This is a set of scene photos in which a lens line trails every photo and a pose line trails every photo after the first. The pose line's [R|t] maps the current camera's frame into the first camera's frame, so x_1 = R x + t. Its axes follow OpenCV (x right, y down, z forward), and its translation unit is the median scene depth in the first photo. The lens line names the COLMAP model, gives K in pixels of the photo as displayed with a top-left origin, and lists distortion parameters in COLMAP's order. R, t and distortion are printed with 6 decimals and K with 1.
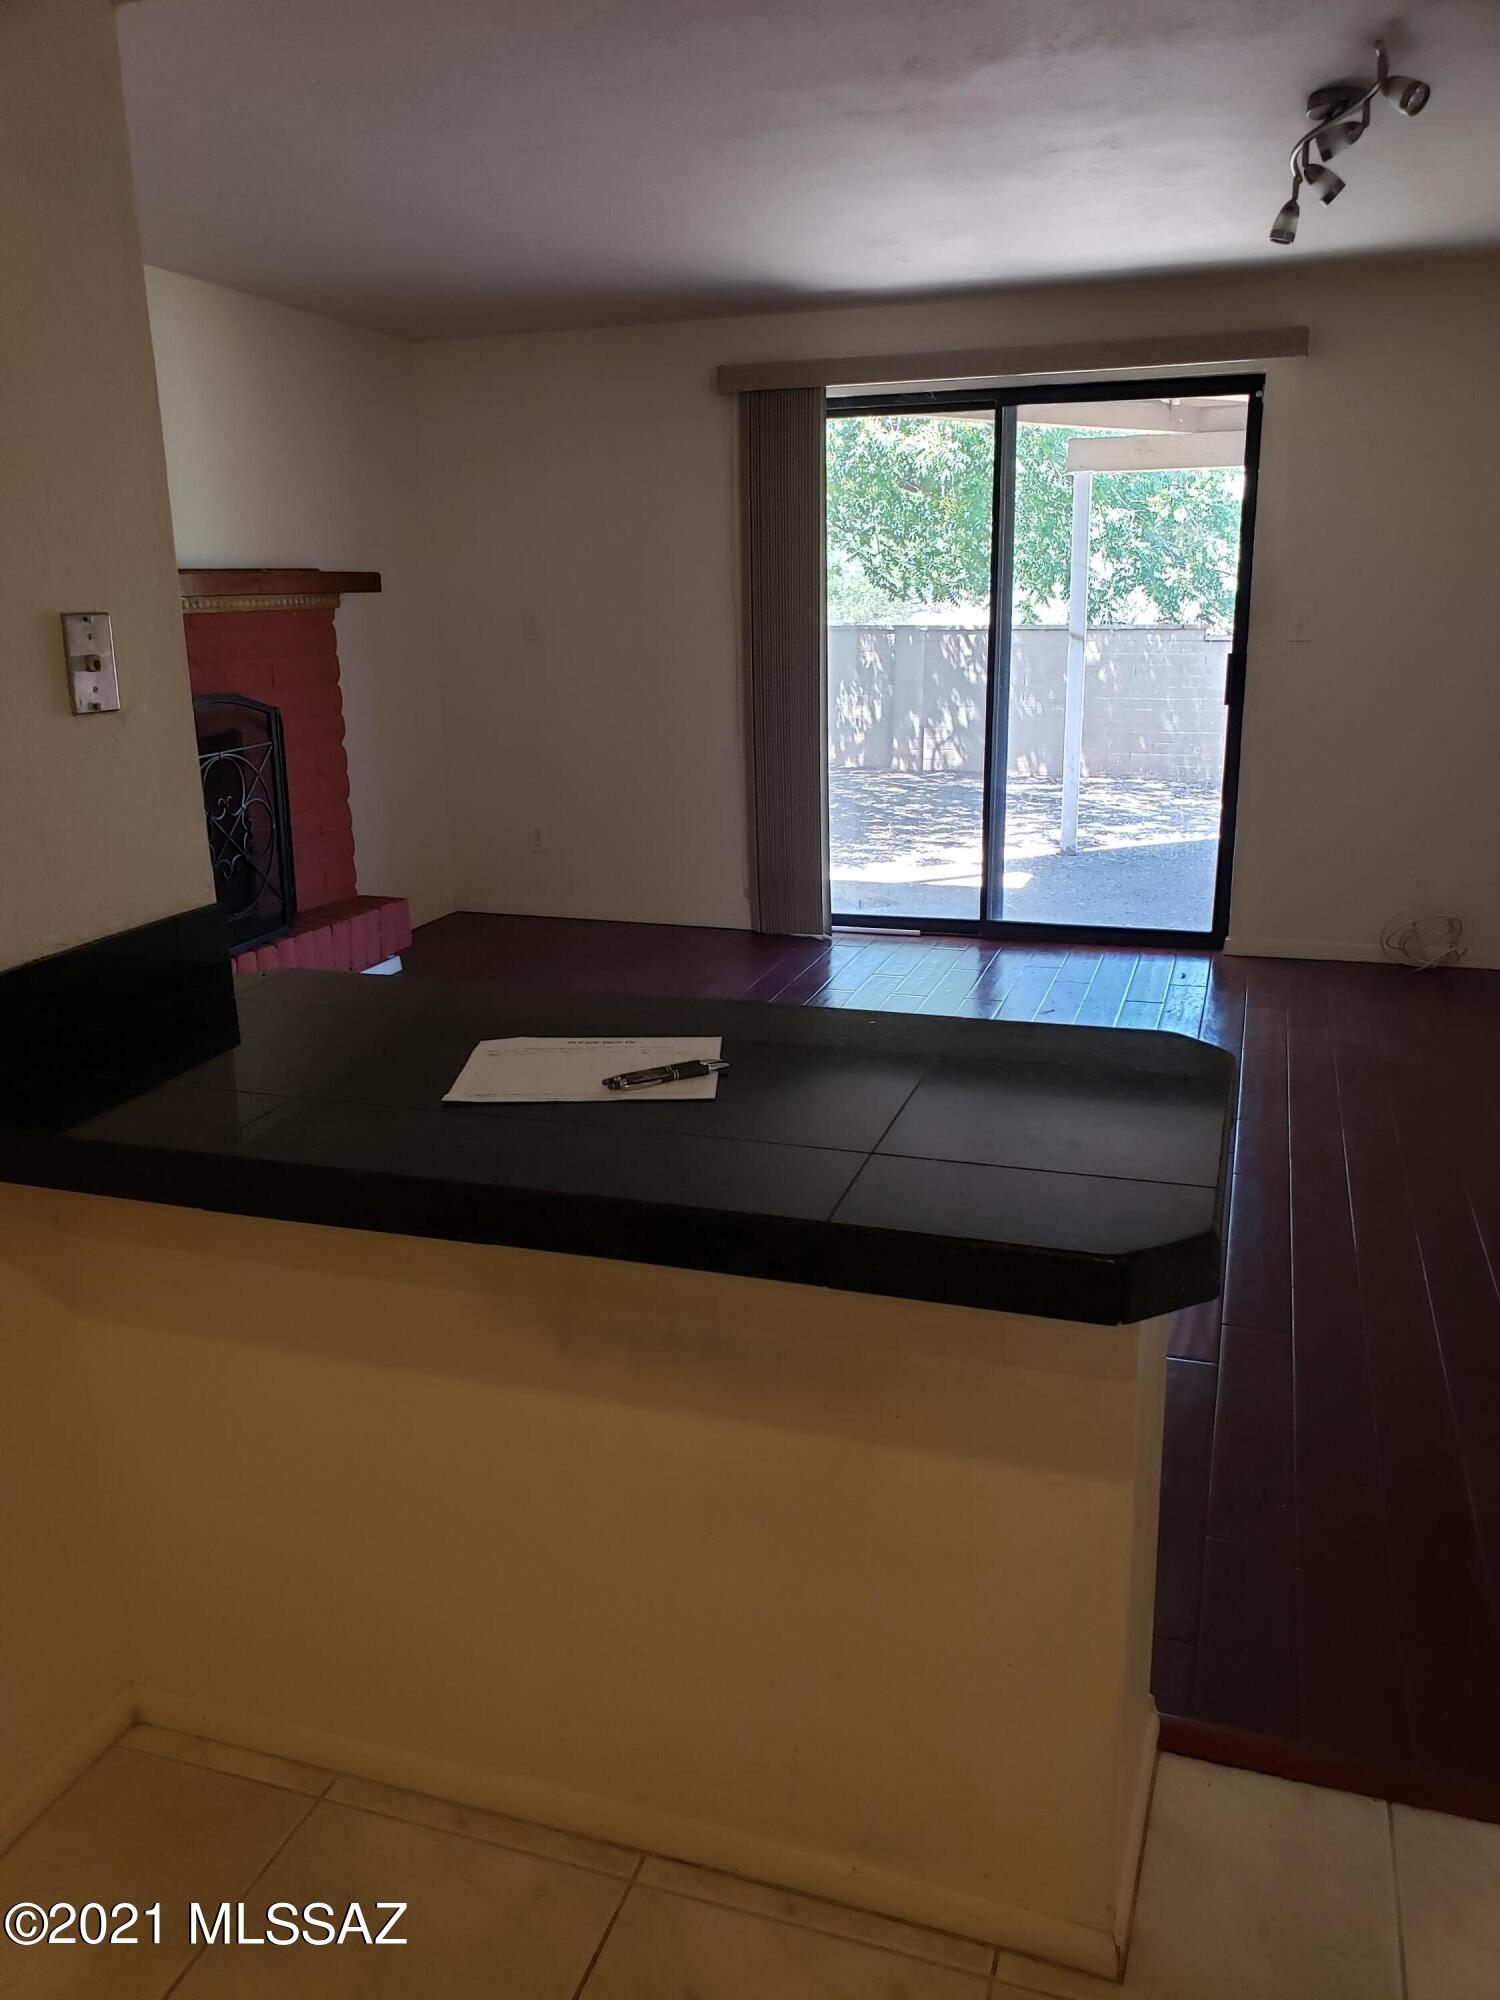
lens RADIAL K [[1566.1, 0, 750.0], [0, 1566.1, 1000.0], [0, 0, 1]] dist [0.001984, -0.001166]
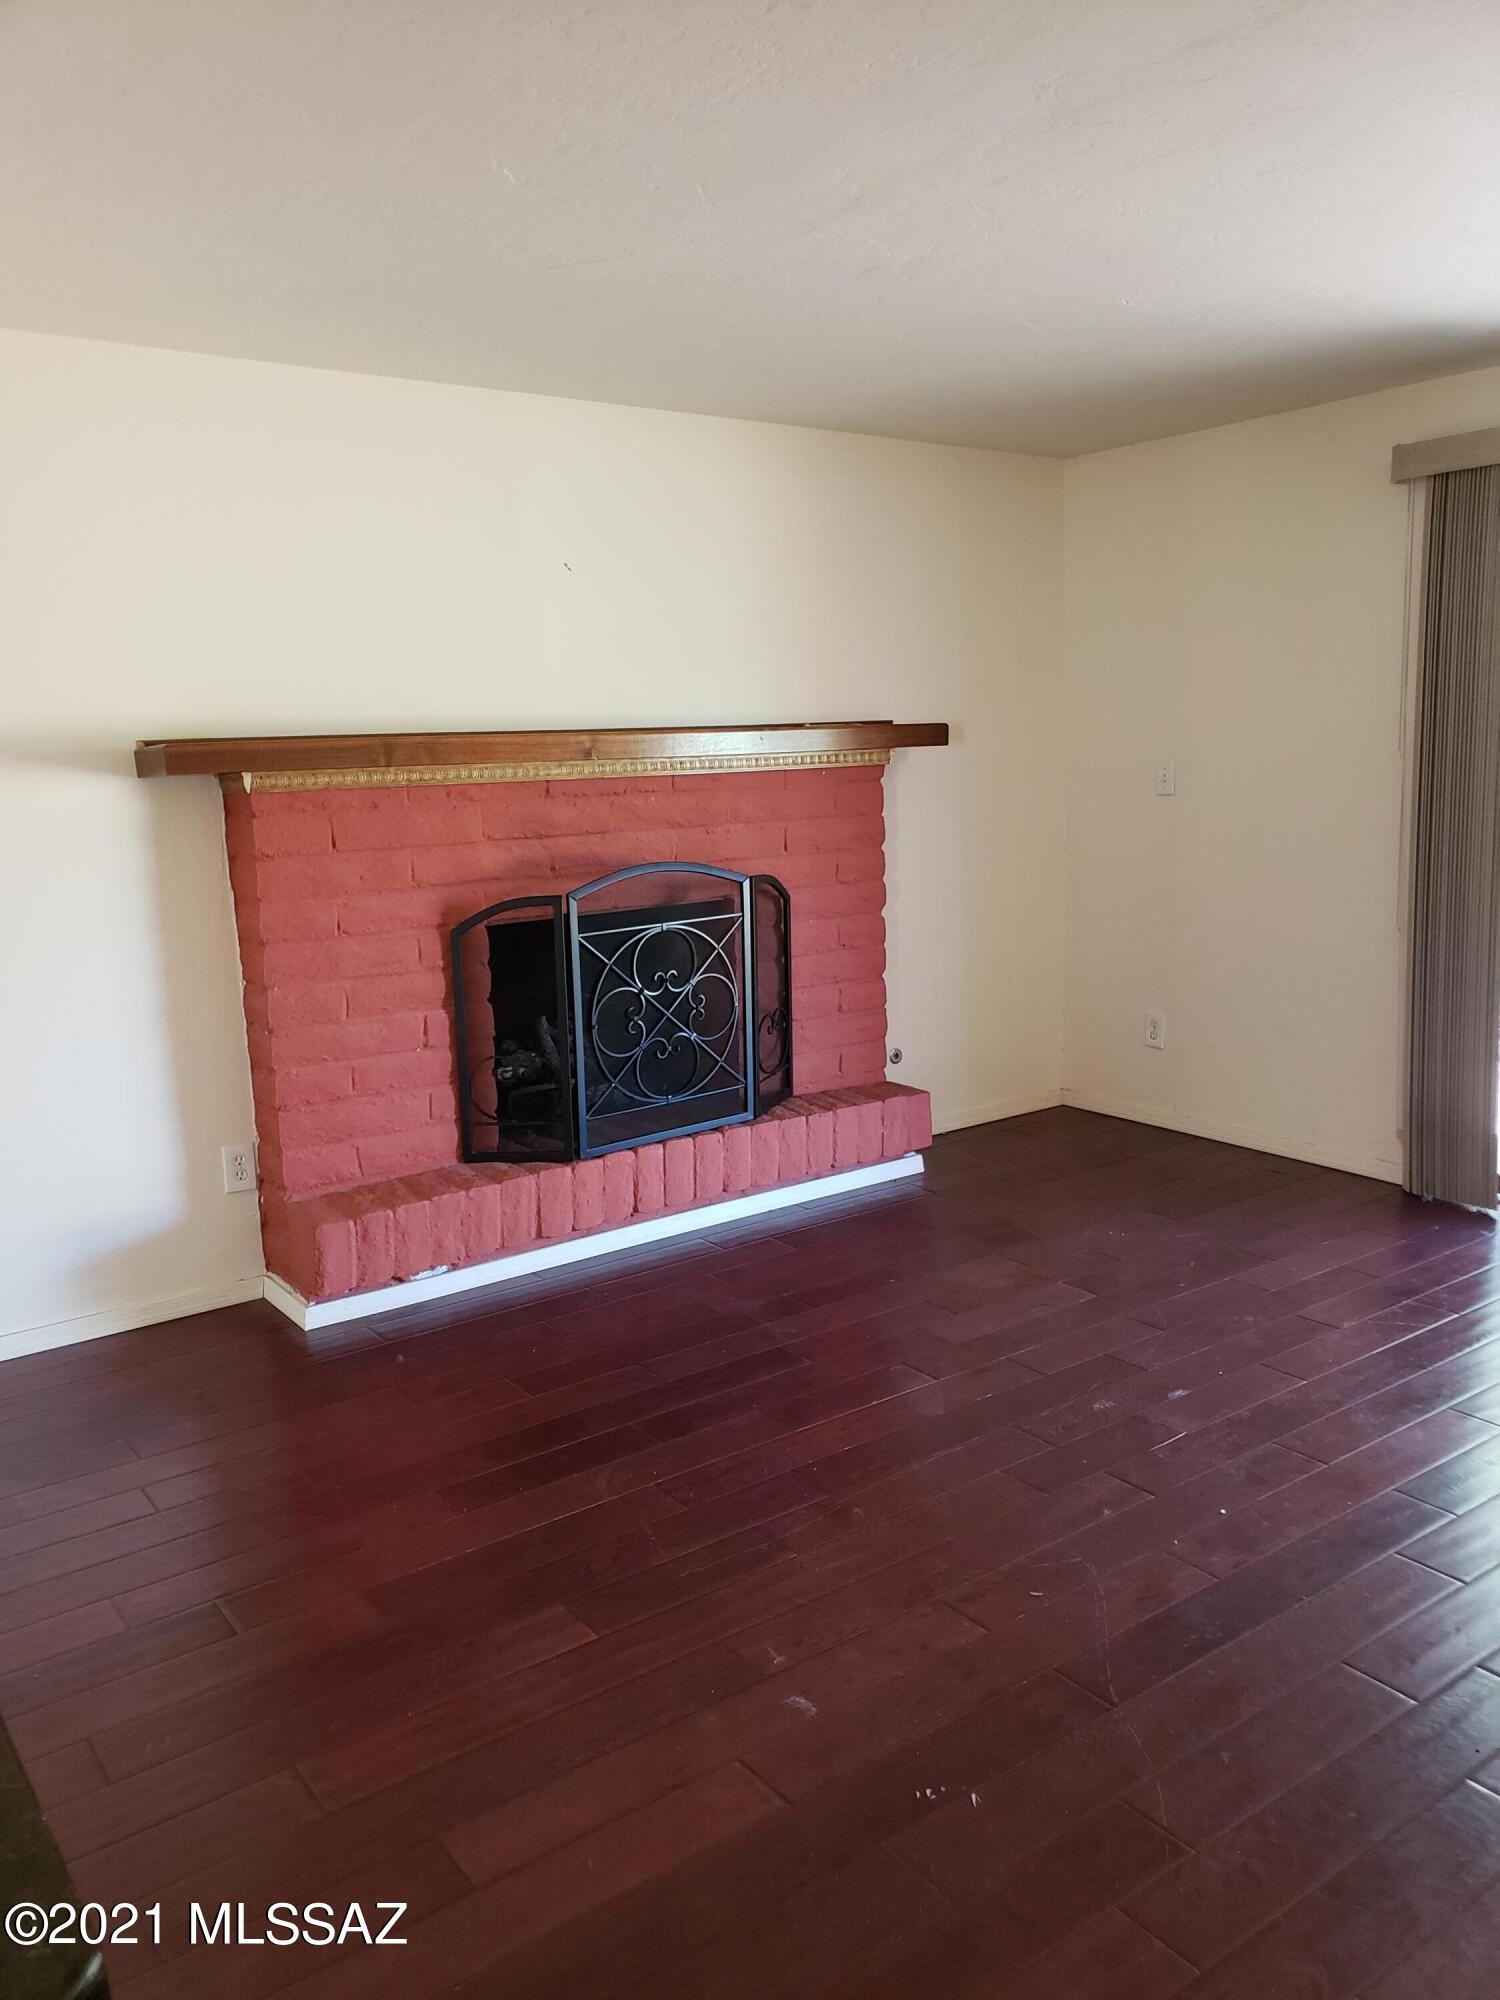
lens RADIAL K [[1566.1, 0, 750.0], [0, 1566.1, 1000.0], [0, 0, 1]] dist [0.001984, -0.001166]
pose [[0.802479, 0.076196, -0.591795, 0.213811], [-0.124780, 0.991313, -0.041567, -0.067250], [0.583487, 0.107201, 0.805016, 0.238003]]
